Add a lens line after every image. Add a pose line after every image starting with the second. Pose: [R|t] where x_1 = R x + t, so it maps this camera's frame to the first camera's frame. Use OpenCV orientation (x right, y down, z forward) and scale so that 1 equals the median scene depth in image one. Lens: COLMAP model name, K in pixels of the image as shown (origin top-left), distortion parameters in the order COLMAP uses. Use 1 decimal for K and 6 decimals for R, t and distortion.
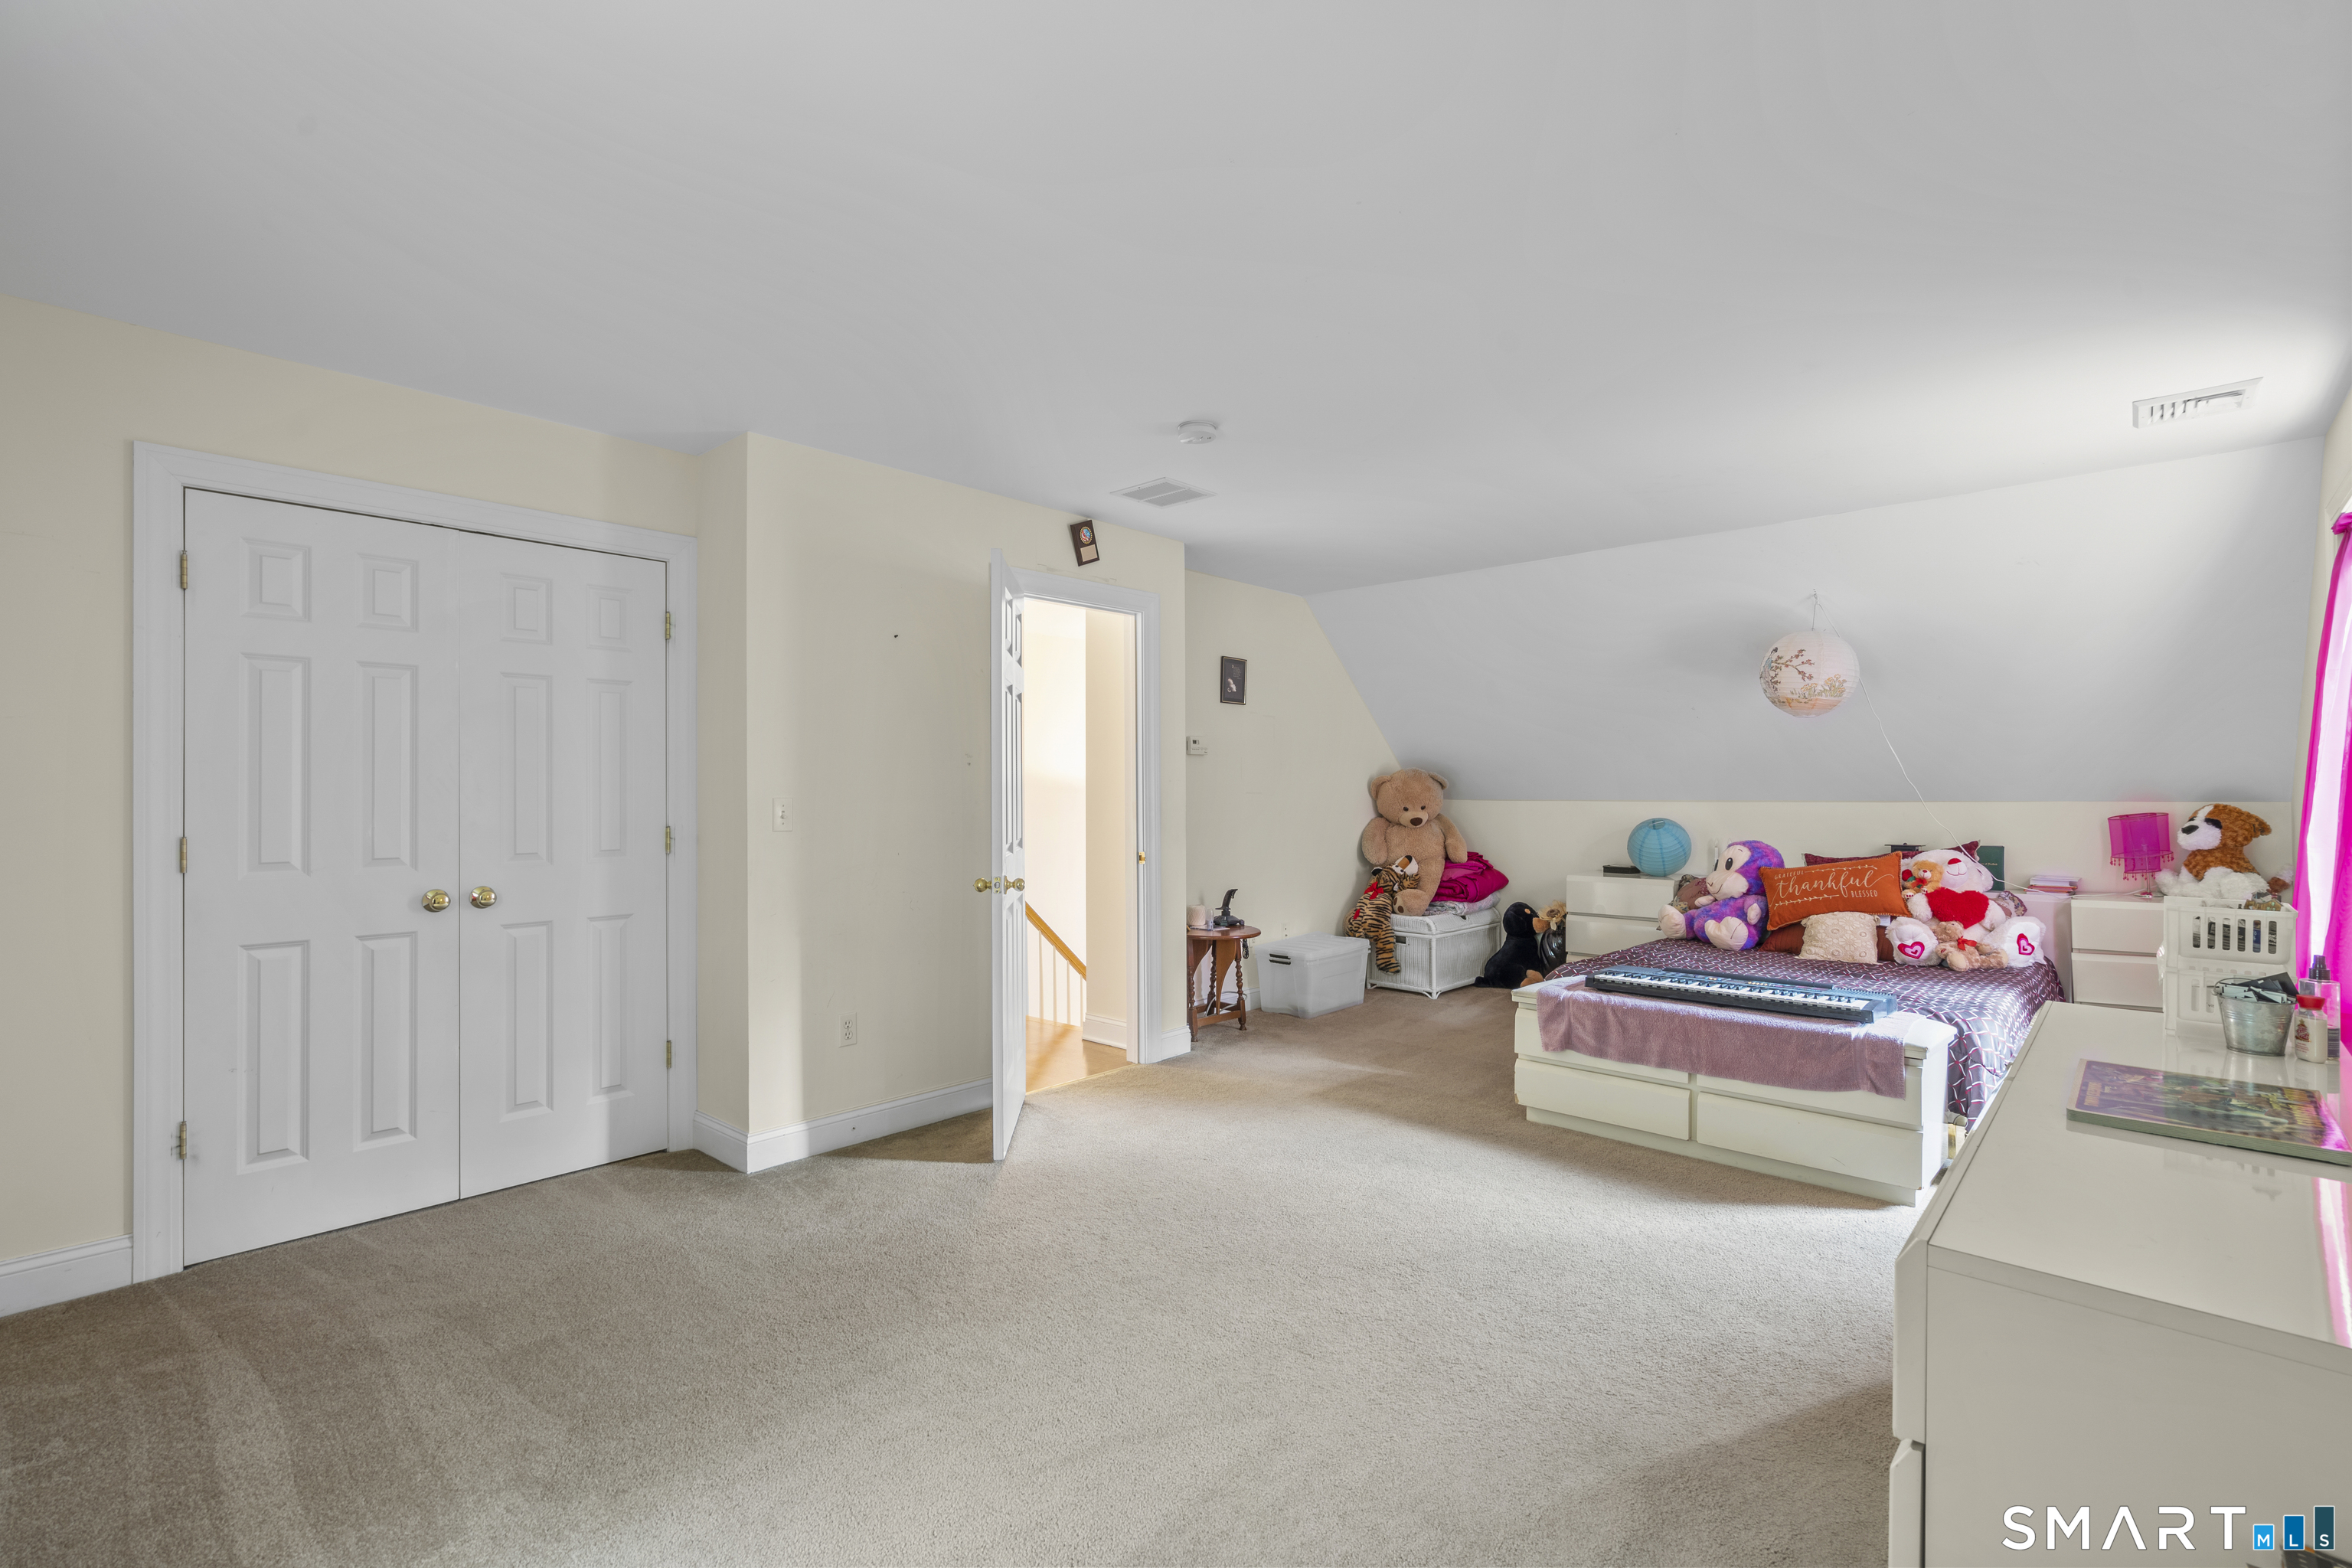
lens RADIAL K [[1064.5, 0, 1183.6], [0, 1064.5, 786.5], [0, 0, 1]] dist [-0.003119, -0.000267]
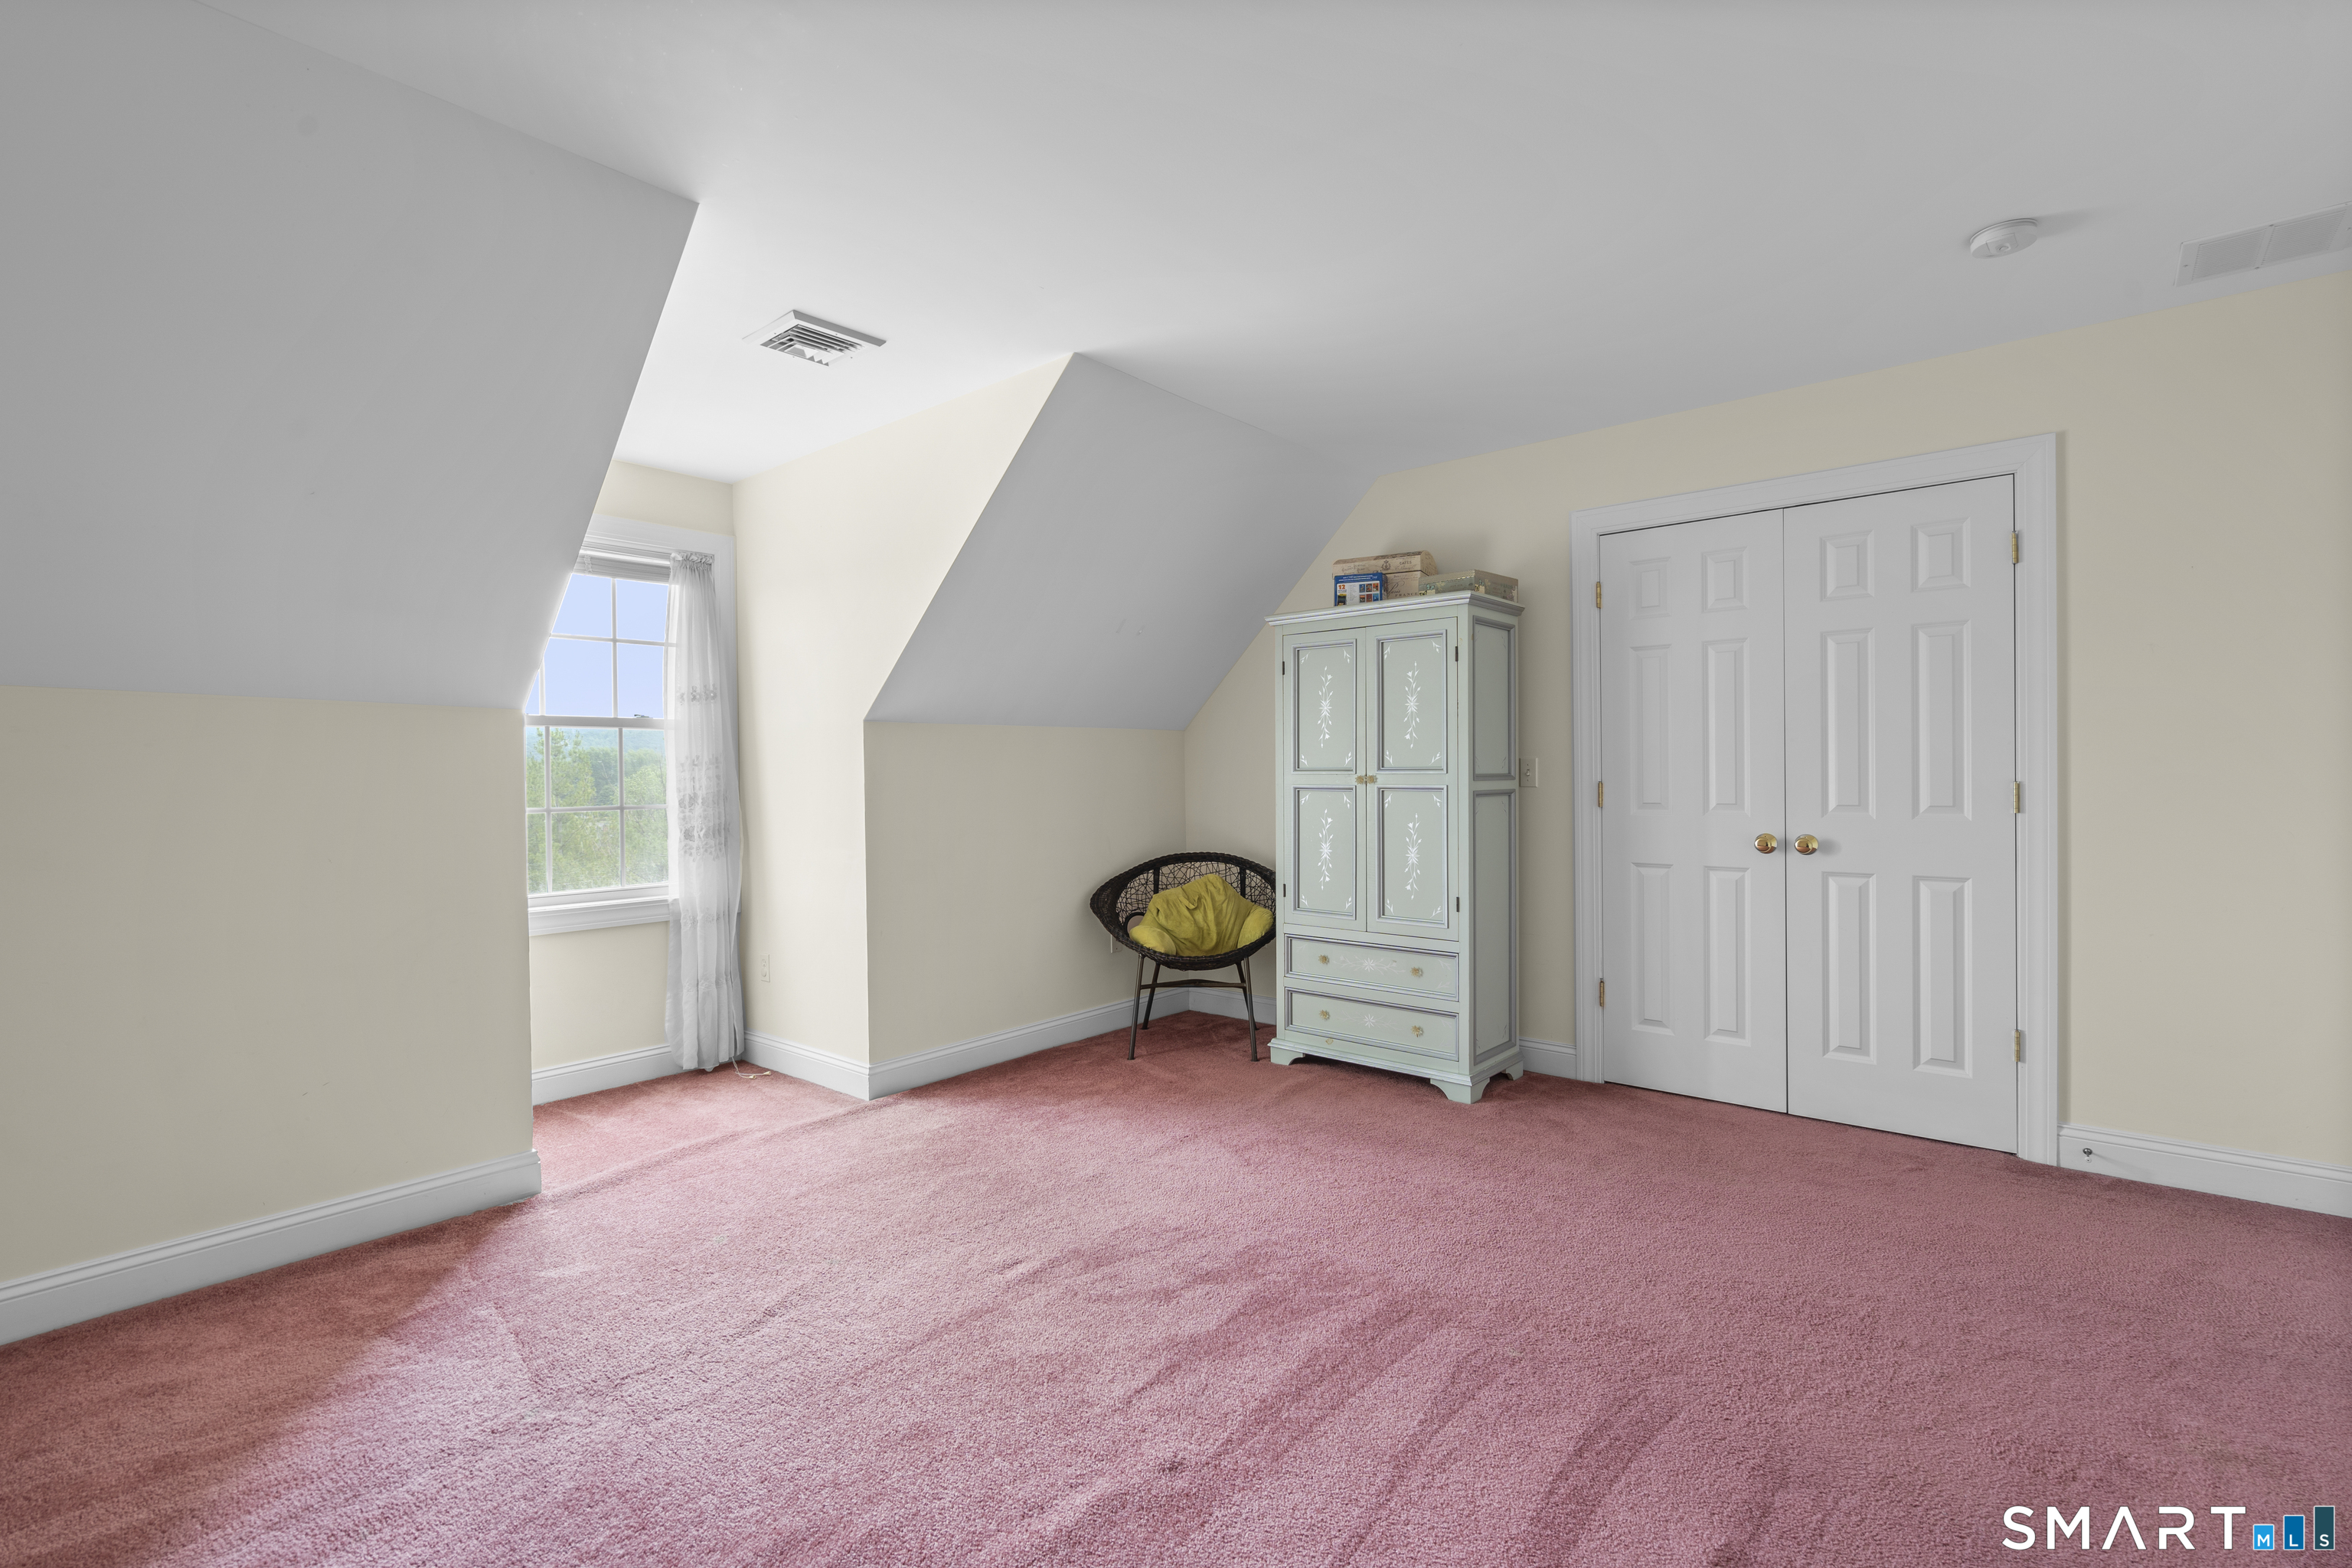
lens RADIAL K [[1064.5, 0, 1183.6], [0, 1064.5, 786.5], [0, 0, 1]] dist [-0.003119, -0.000267]
pose [[0.002094, 0.018566, -0.999825, 0.424139], [0.025947, 0.999490, 0.018614, 0.009865], [0.999661, -0.025982, 0.001612, 0.378196]]
